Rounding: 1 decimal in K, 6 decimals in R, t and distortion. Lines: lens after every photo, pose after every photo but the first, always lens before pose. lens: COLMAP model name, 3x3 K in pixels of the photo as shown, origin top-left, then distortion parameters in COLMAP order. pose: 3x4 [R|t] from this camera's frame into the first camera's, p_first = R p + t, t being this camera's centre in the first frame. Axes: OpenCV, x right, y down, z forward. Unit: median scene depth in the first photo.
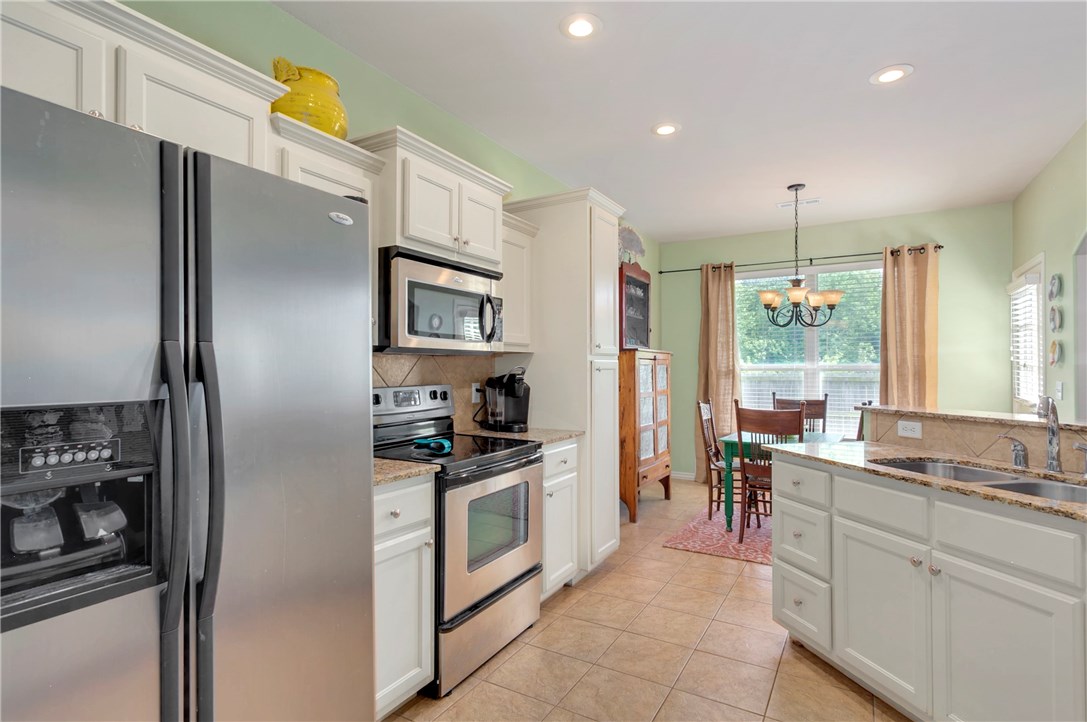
lens RADIAL K [[553.6, 0, 527.7], [0, 553.6, 362.0], [0, 0, 1]] dist [-0.011043, 0.000821]
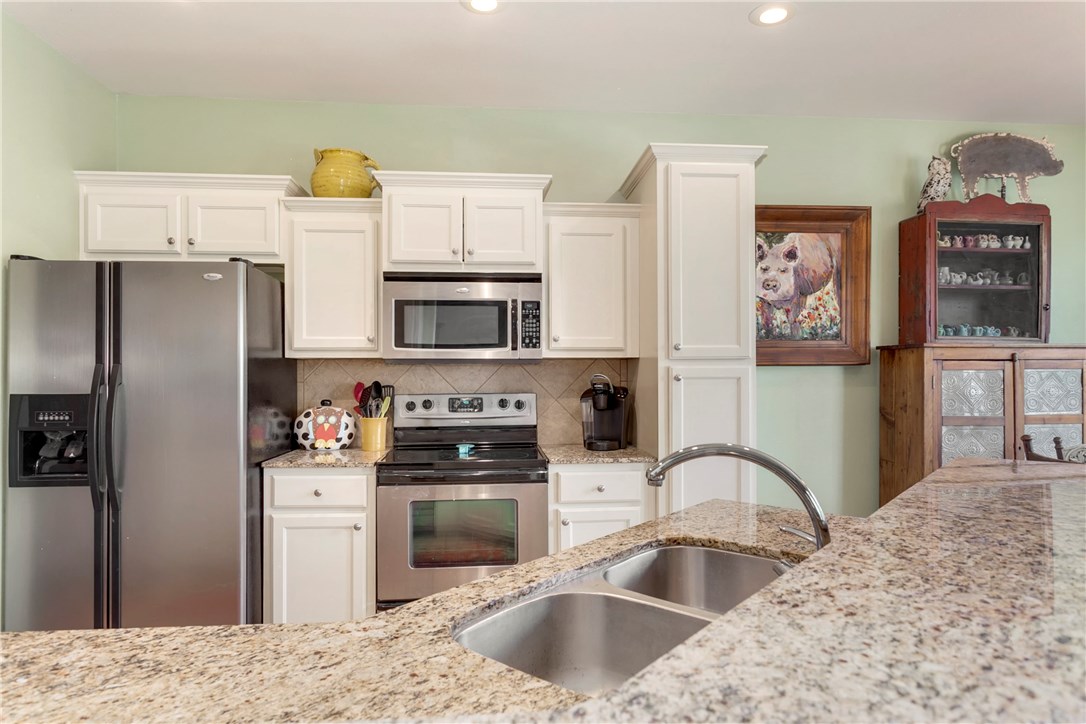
lens RADIAL K [[667.8, 0, 546.3], [0, 667.8, 371.5], [0, 0, 1]] dist [-0.008816, 0.003287]
pose [[0.585734, -0.007389, -0.810470, 0.864417], [0.011748, 0.999931, -0.000625, 0.003466], [0.810418, -0.009156, 0.585780, 0.355280]]
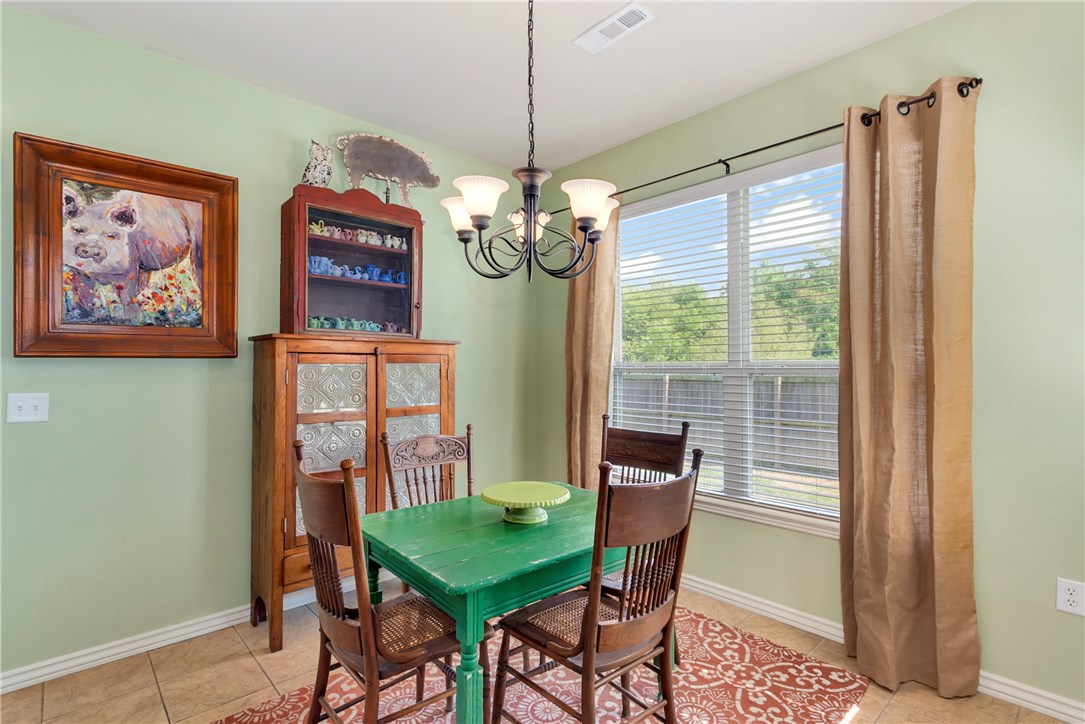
lens RADIAL K [[522.7, 0, 542.9], [0, 522.7, 359.8], [0, 0, 1]] dist [0.005118, 0.000472]
pose [[0.962738, -0.005216, -0.270386, 0.931727], [0.005387, 0.999985, -0.000109, 0.004102], [0.270383, -0.001352, 0.962752, 0.898500]]
